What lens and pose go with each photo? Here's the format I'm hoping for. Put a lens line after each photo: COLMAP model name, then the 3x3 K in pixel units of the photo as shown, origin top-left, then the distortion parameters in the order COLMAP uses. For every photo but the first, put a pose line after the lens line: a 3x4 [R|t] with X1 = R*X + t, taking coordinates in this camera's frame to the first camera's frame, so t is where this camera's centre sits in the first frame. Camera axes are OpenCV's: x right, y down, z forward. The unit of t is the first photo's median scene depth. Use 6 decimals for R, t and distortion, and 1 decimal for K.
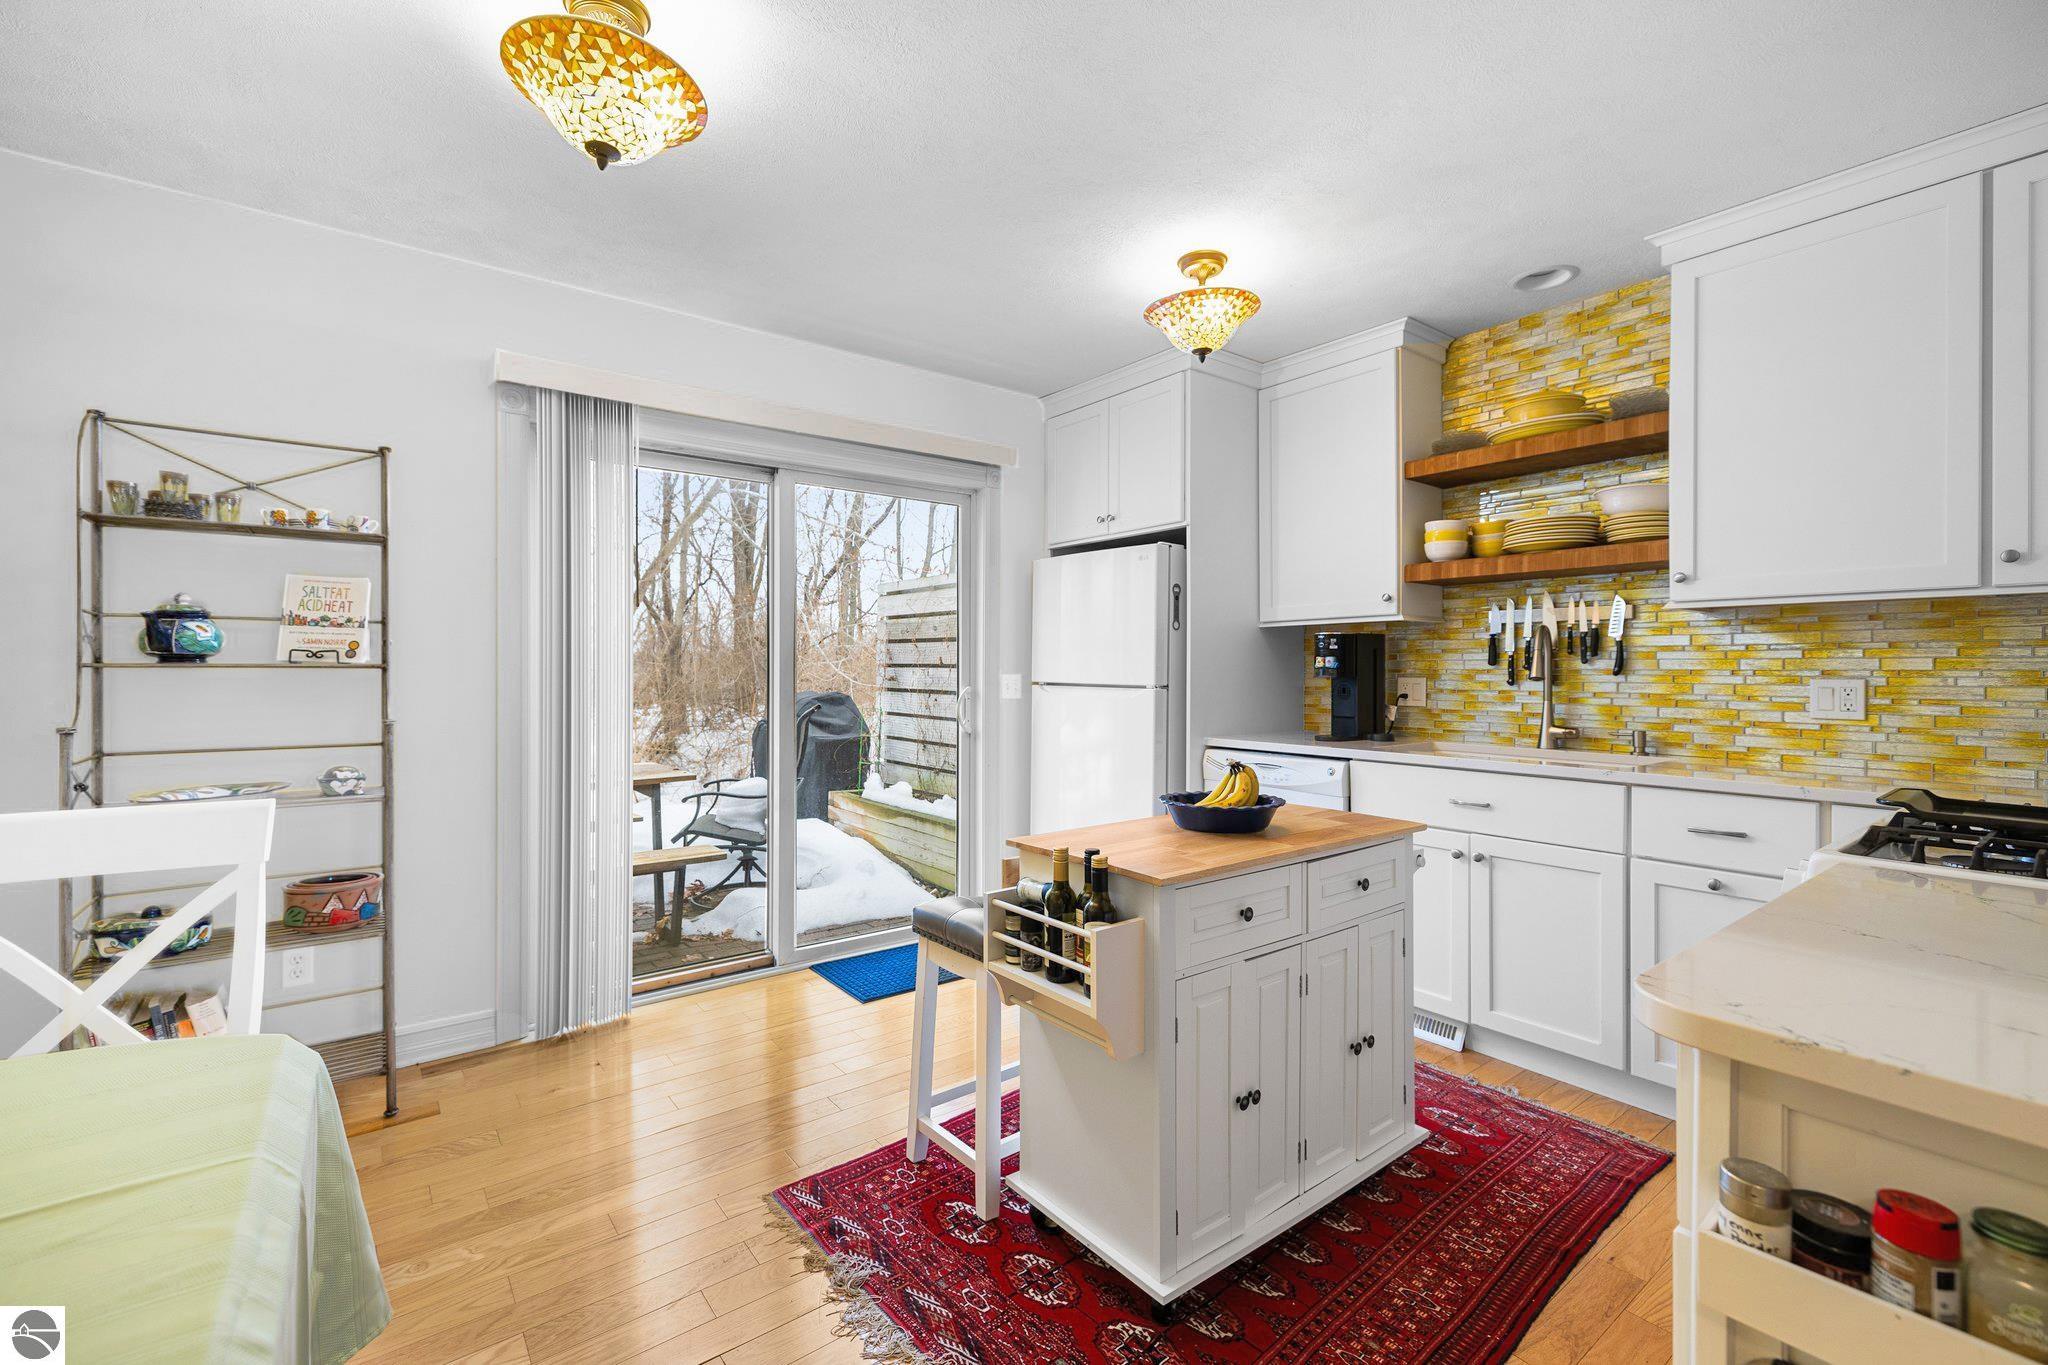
lens RADIAL K [[863.6, 0, 1014.7], [0, 863.6, 672.5], [0, 0, 1]] dist [-0.001600, -0.000201]
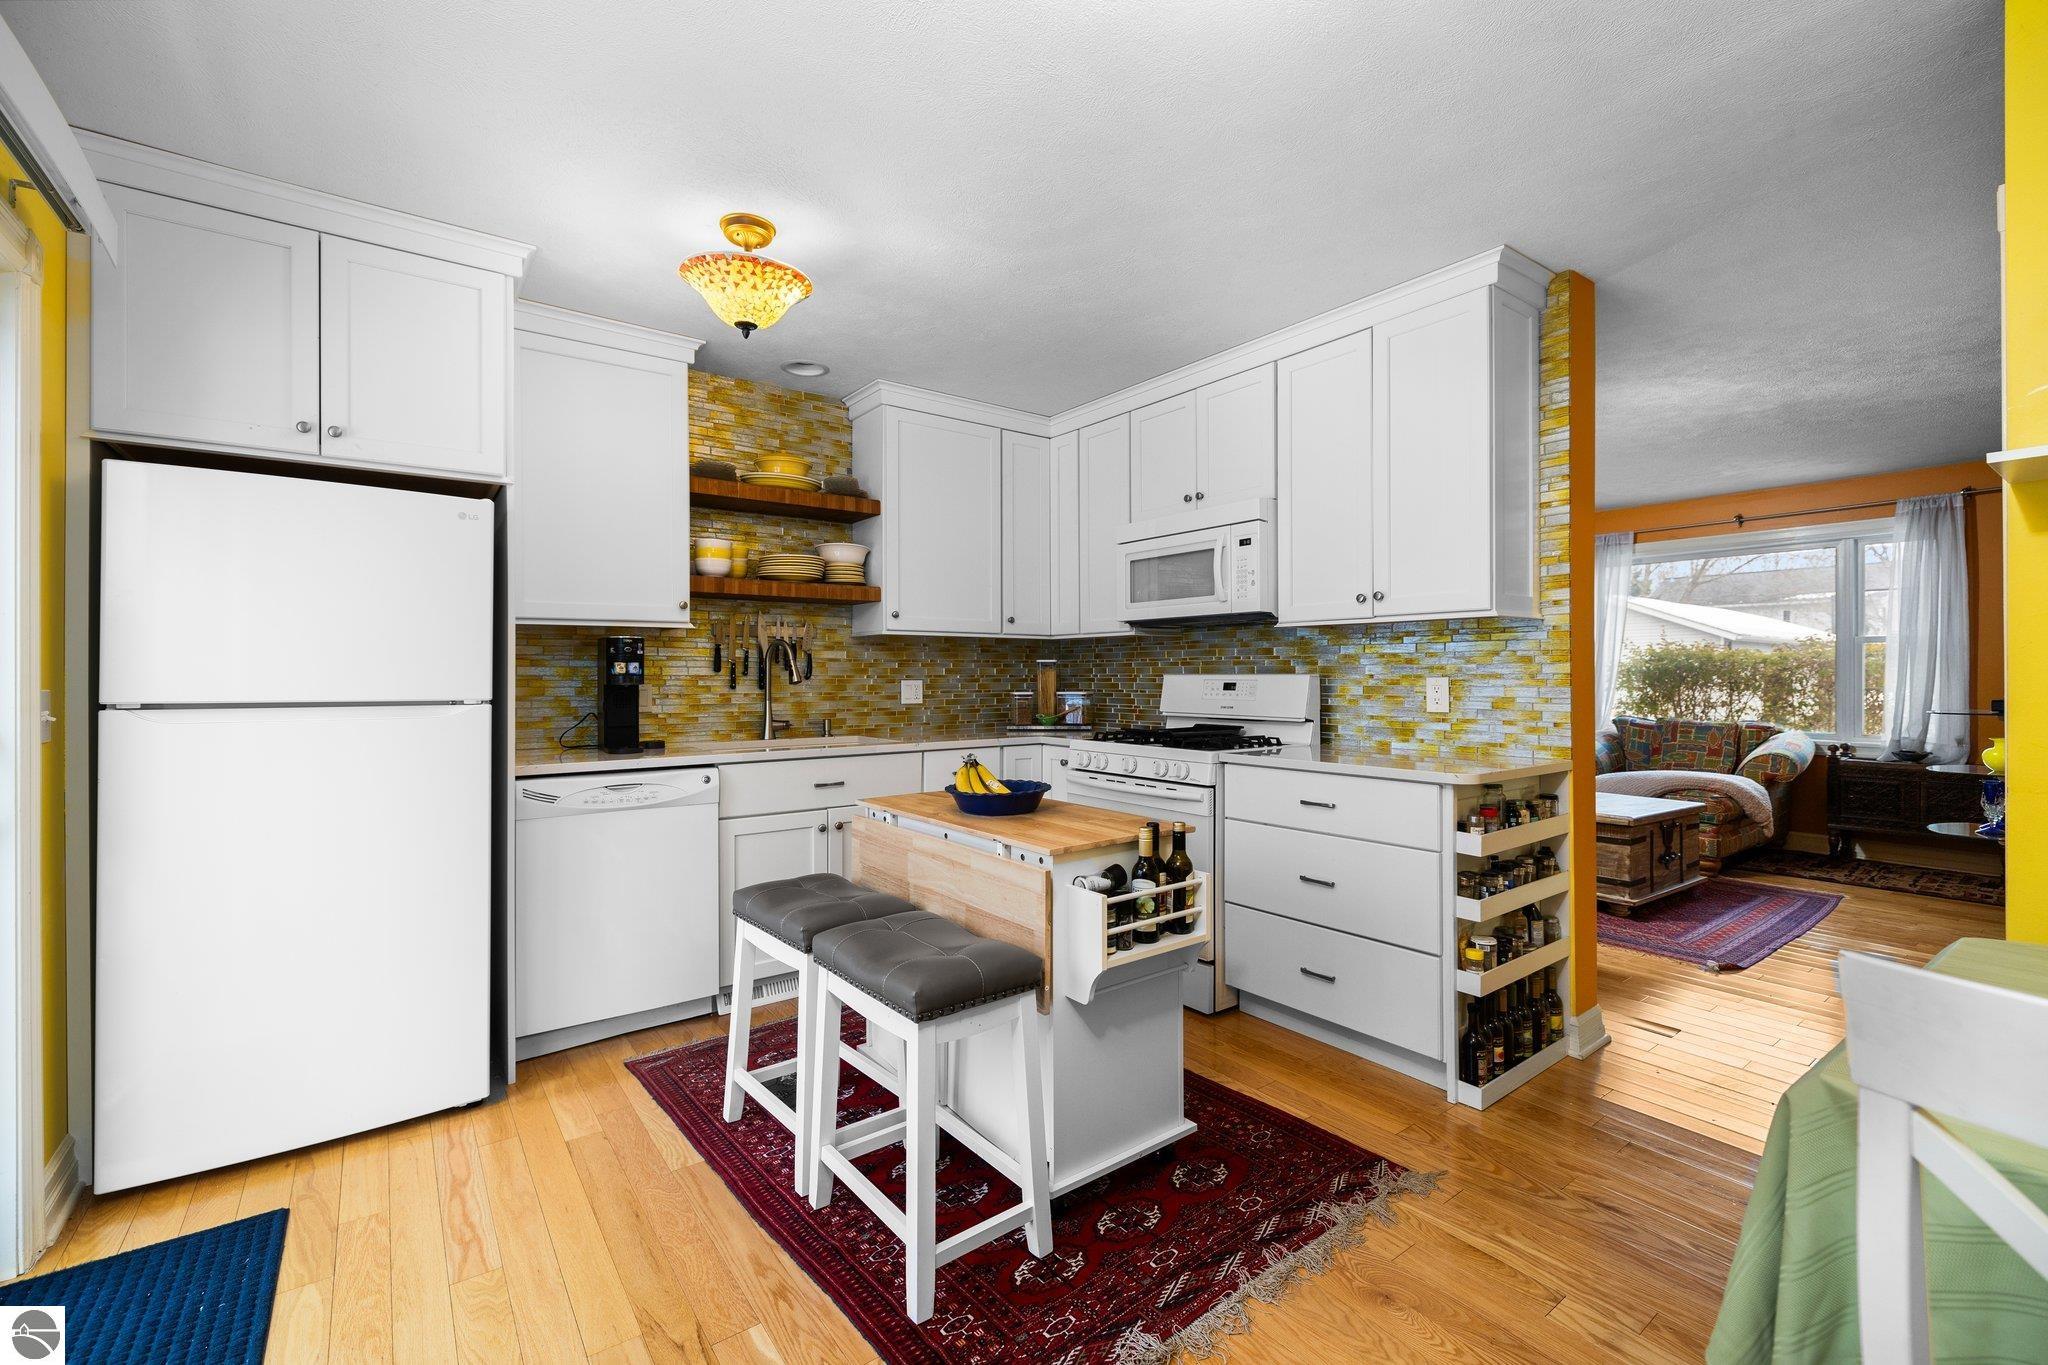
lens RADIAL K [[863.6, 0, 1014.7], [0, 863.6, 672.5], [0, 0, 1]] dist [-0.001600, -0.000201]
pose [[0.014808, -0.000366, 0.999890, -0.658920], [0.005551, 0.999985, 0.000284, -0.006146], [-0.999875, 0.005546, 0.014810, 0.679138]]
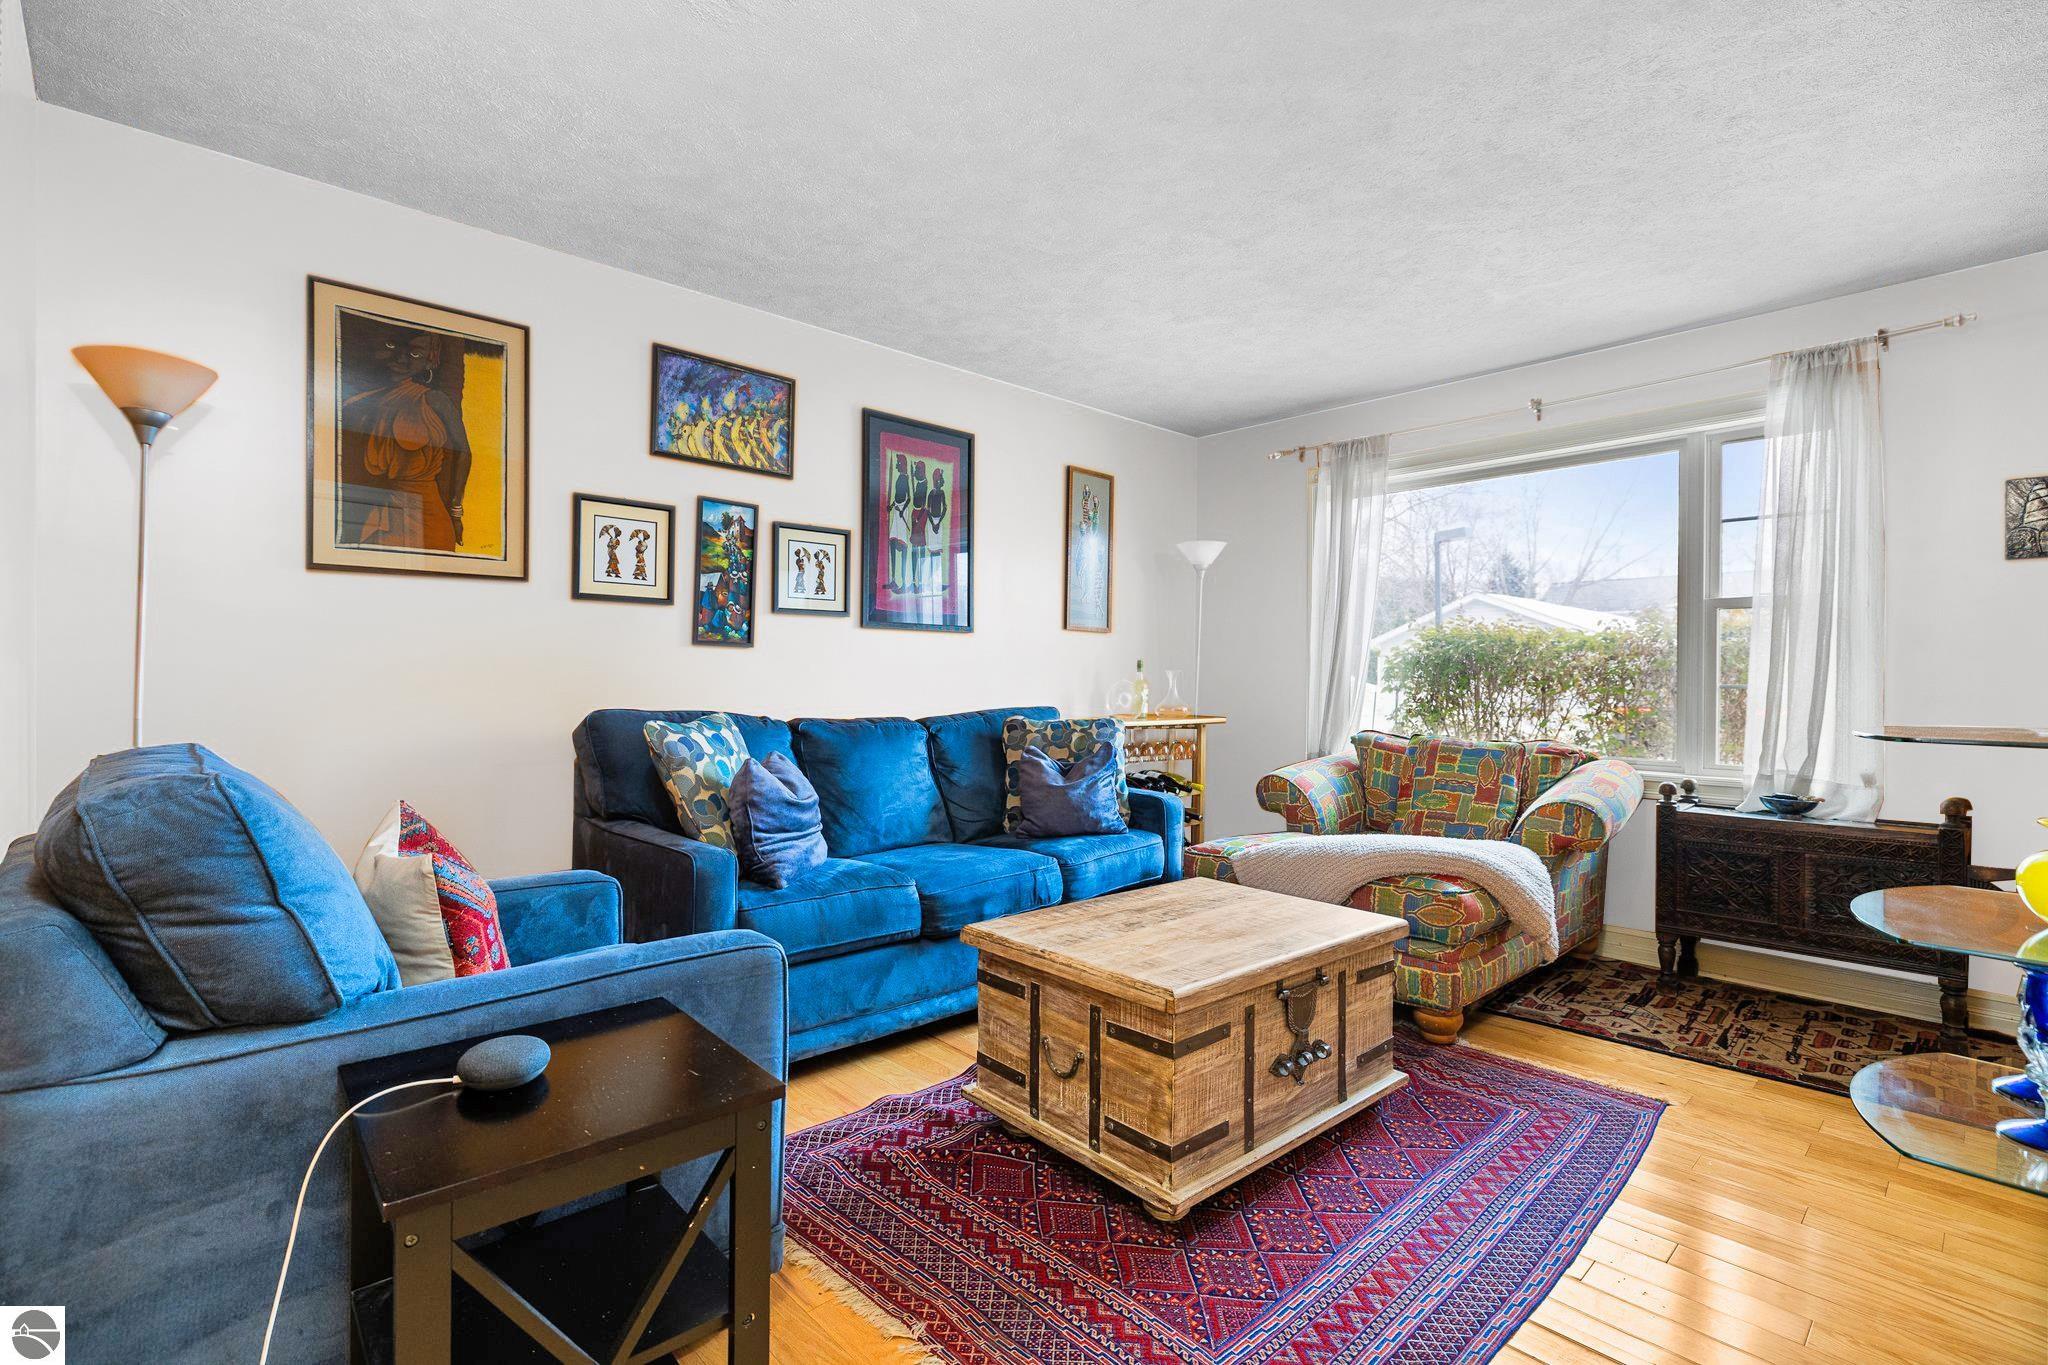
lens RADIAL K [[922.4, 0, 1024.0], [0, 922.4, 682.5], [0, 0, 1]] dist [0.002221, 0.000336]
pose [[-0.103222, -0.004732, 0.994647, 0.267984], [-0.000237, 0.999989, 0.004733, 0.032912], [-0.994658, 0.000253, -0.103222, -0.243825]]
